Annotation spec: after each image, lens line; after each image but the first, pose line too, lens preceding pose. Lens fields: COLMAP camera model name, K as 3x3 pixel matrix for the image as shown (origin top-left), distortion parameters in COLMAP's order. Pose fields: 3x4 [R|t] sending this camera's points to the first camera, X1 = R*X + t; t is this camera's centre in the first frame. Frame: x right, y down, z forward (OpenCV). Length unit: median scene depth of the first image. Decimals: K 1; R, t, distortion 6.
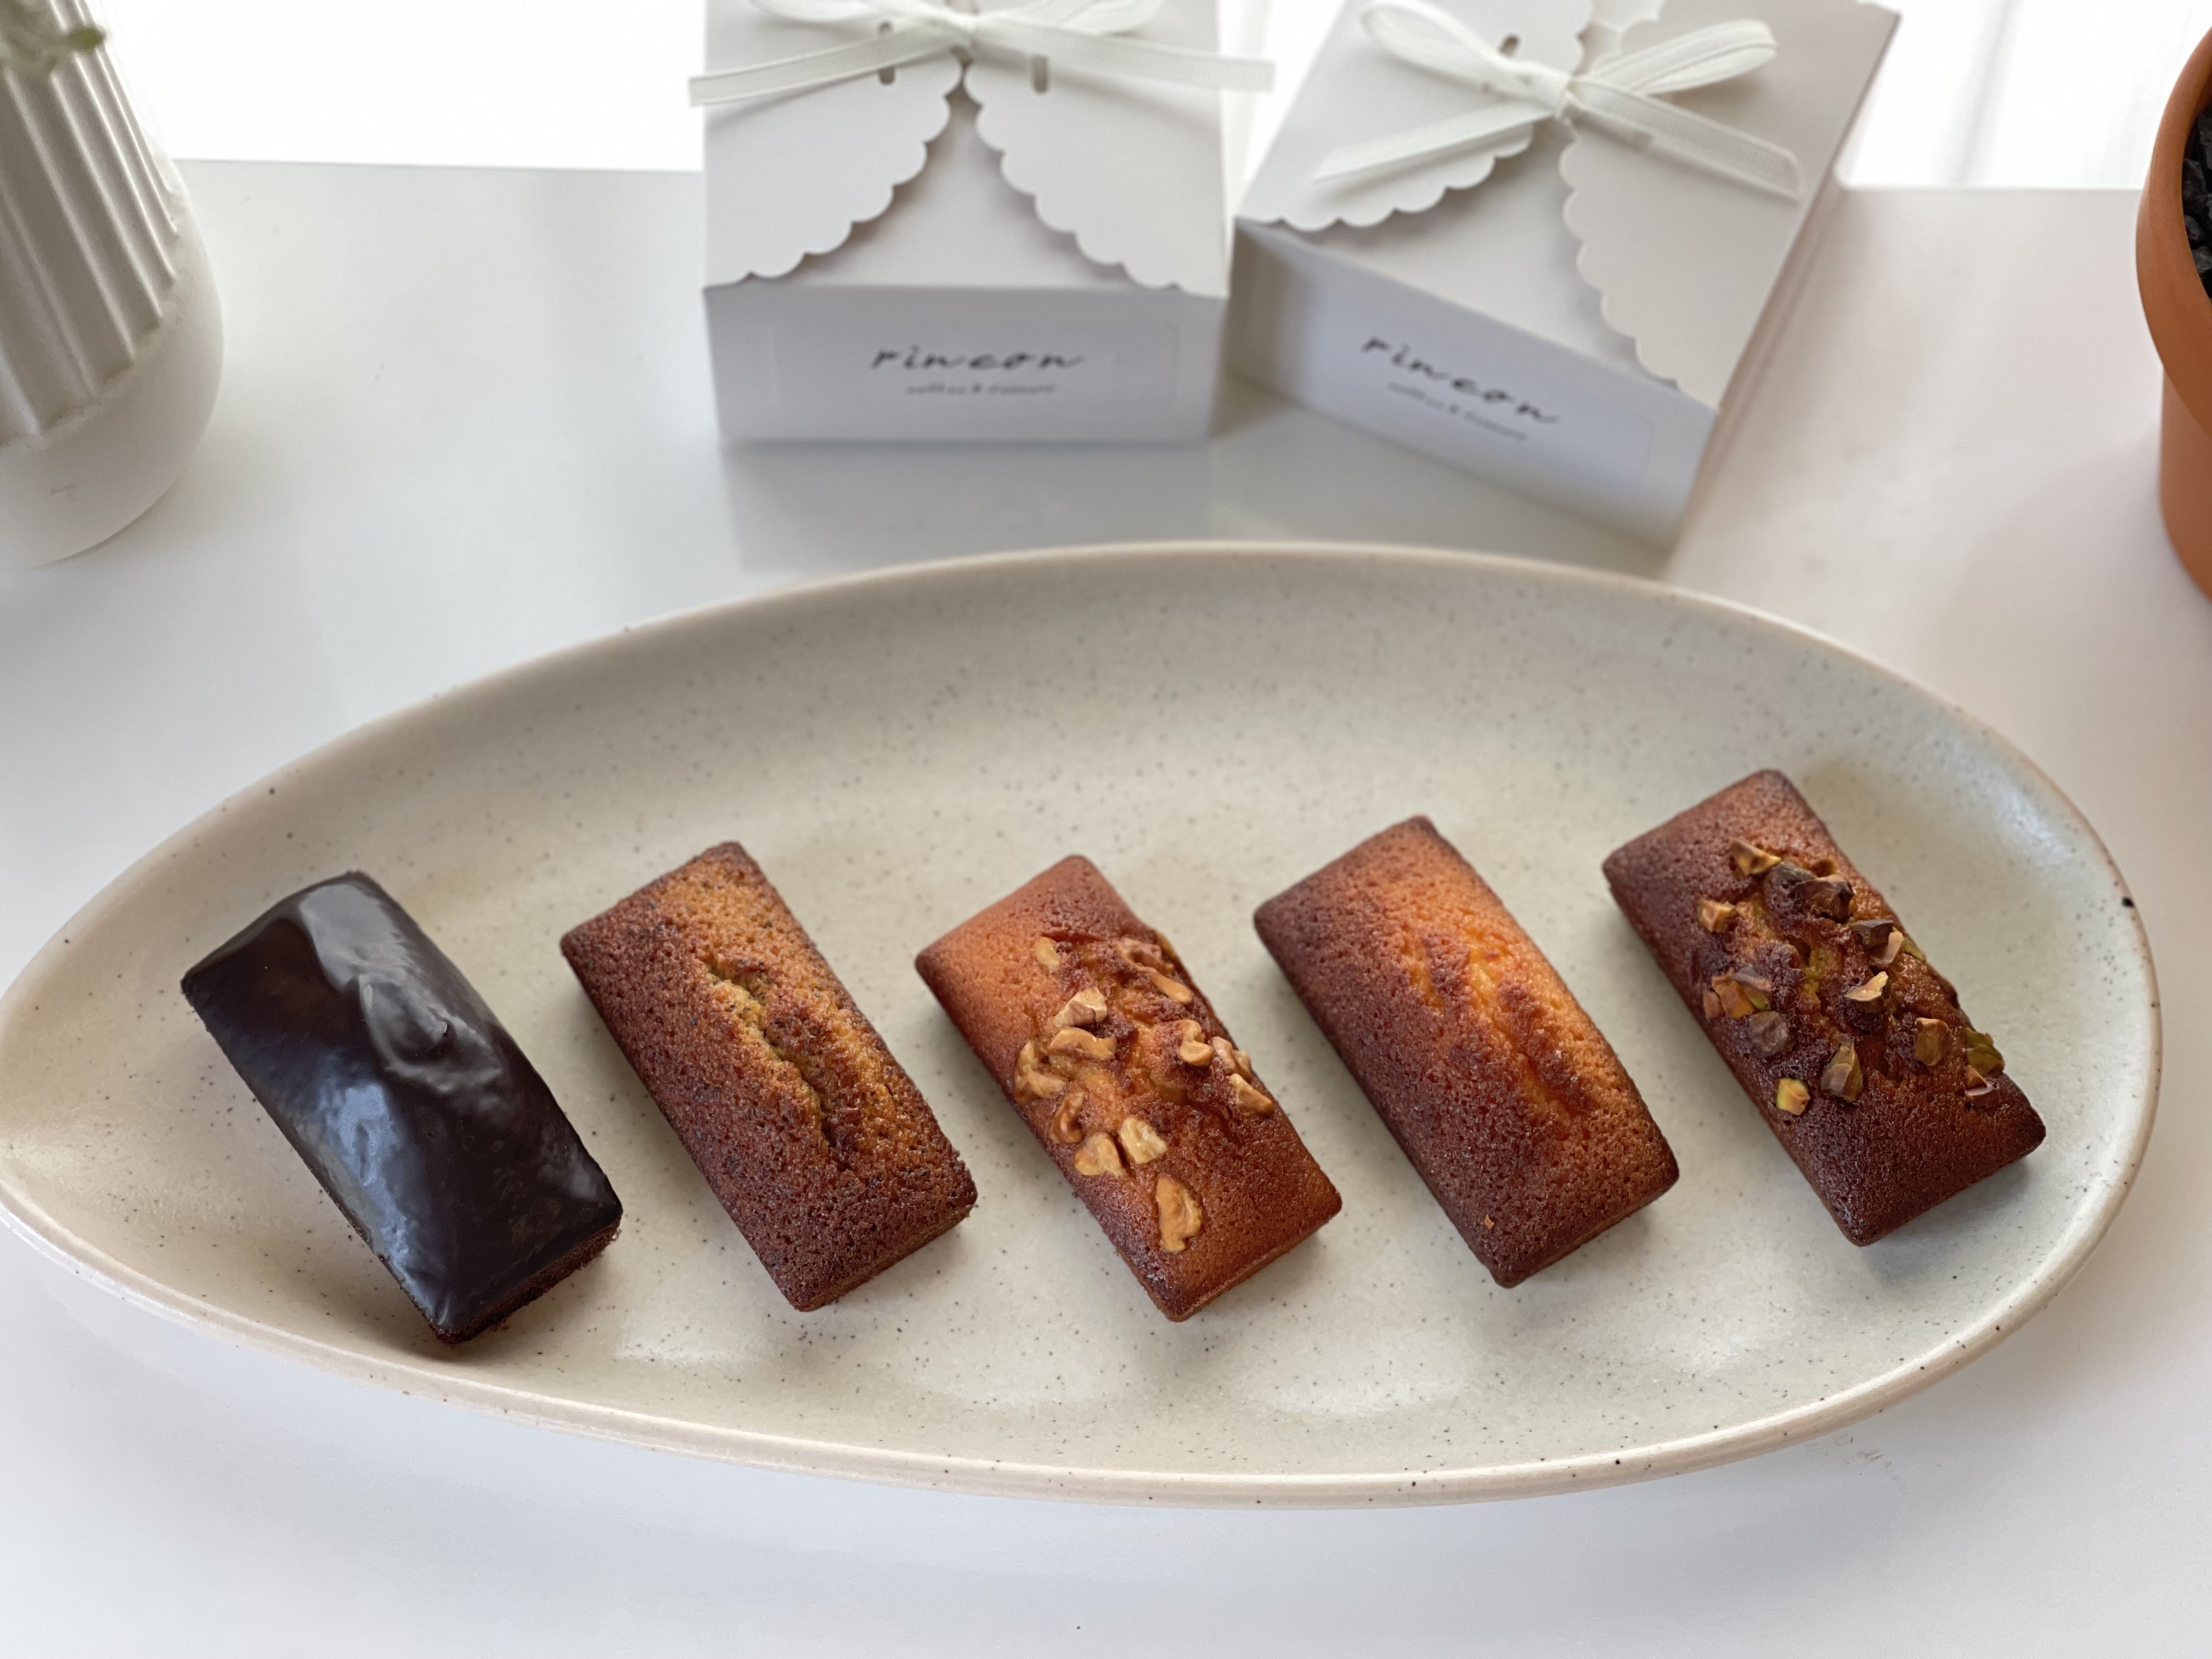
lens RADIAL K [[3964.9, 0, 1106.0], [0, 3964.9, 829.5], [0, 0, 1]] dist [-0.015562, 1.630234]
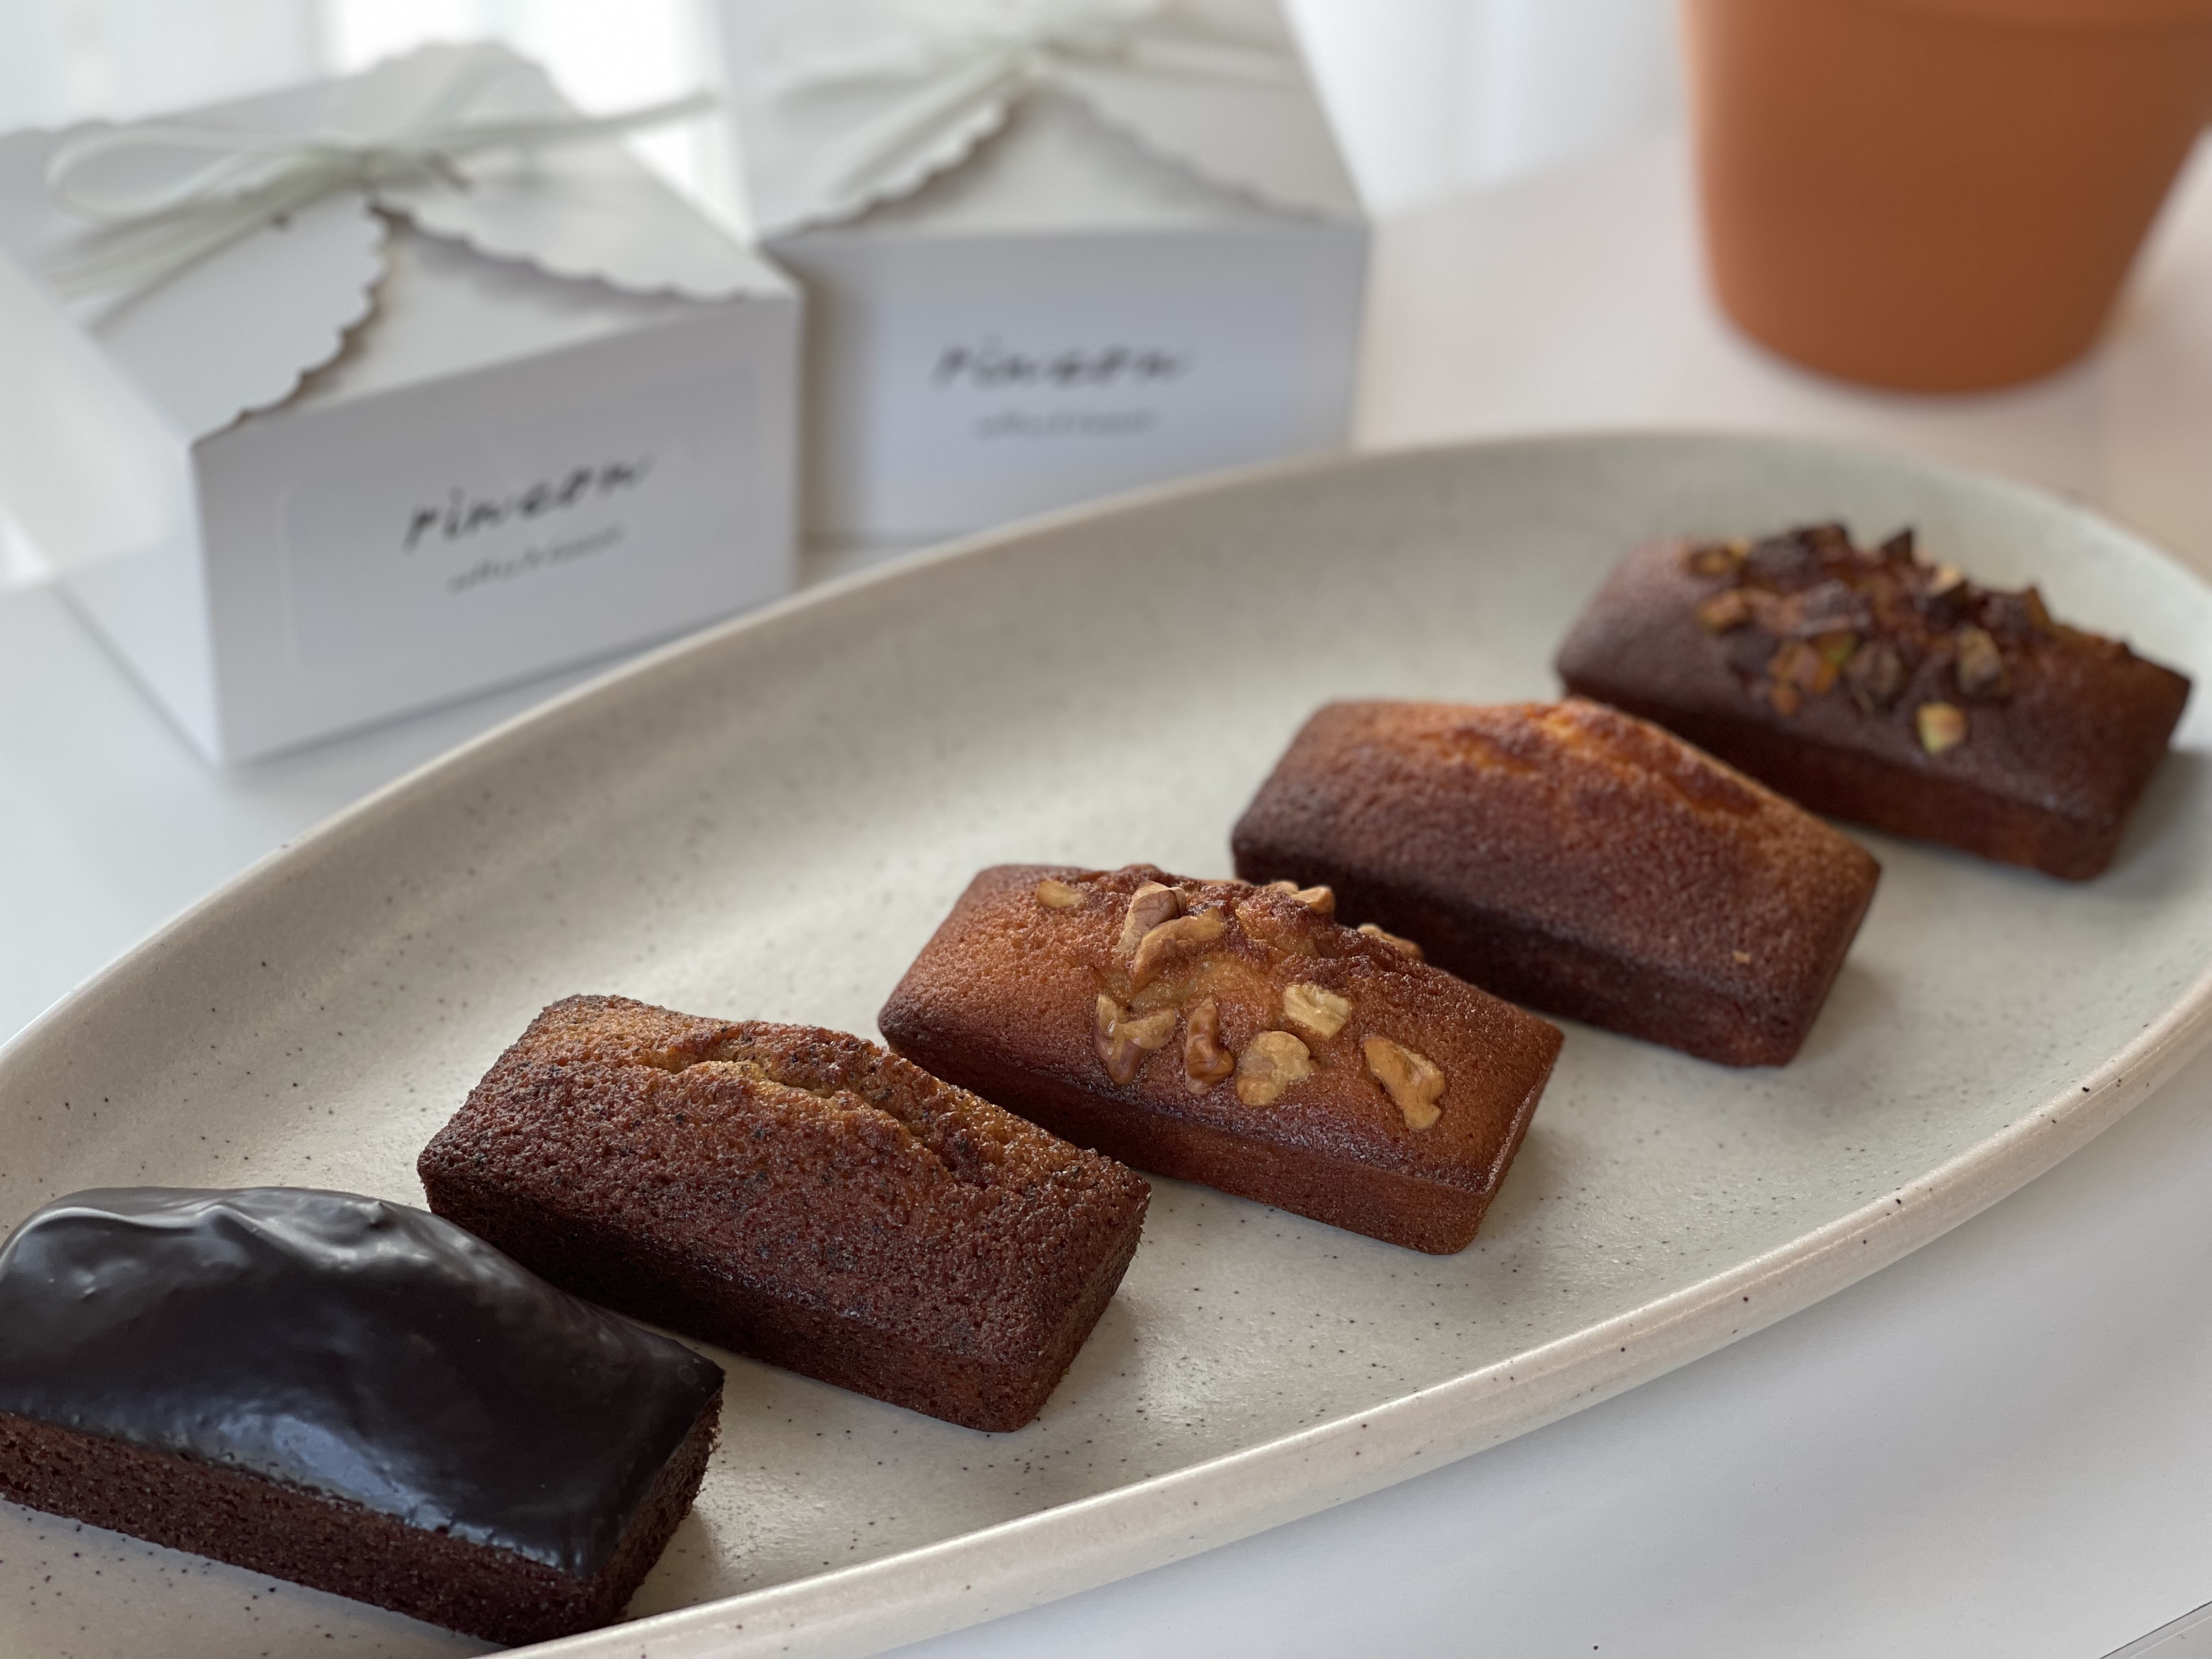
lens RADIAL K [[3964.9, 0, 1106.0], [0, 3964.9, 829.5], [0, 0, 1]] dist [-0.015562, 1.630234]
pose [[0.845484, -0.326757, 0.422359, -0.308899], [0.478535, 0.814625, -0.327705, 0.262463], [-0.236984, 0.479183, 0.845117, 0.372018]]
